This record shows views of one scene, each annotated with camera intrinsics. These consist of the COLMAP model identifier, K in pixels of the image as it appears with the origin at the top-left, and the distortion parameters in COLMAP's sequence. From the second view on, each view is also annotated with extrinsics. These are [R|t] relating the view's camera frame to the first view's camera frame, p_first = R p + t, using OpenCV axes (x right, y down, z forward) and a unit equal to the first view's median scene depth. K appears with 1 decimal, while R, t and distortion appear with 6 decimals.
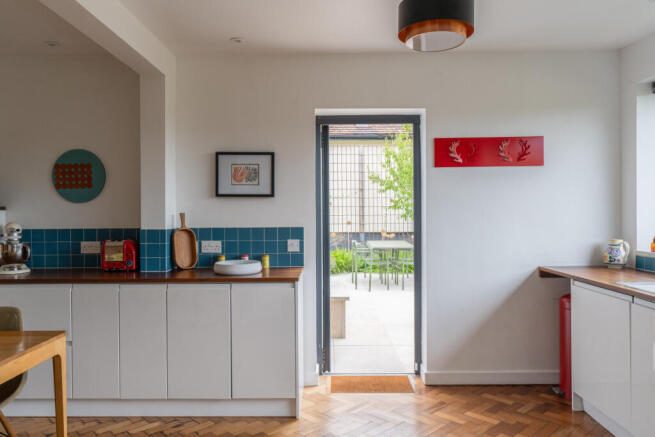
lens RADIAL K [[490.8, 0, 326.5], [0, 490.8, 216.6], [0, 0, 1]] dist [-0.004170, -0.001137]
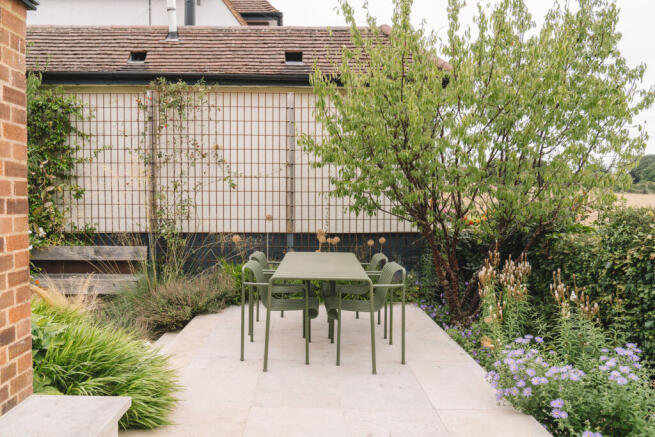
lens RADIAL K [[460.5, 0, 324.7], [0, 460.5, 221.7], [0, 0, 1]] dist [-0.005888, -0.003006]
pose [[0.998616, 0.010347, 0.051561, 0.086484], [-0.012370, 0.999159, 0.039082, -0.005967], [-0.051113, -0.039666, 0.997905, 0.412650]]
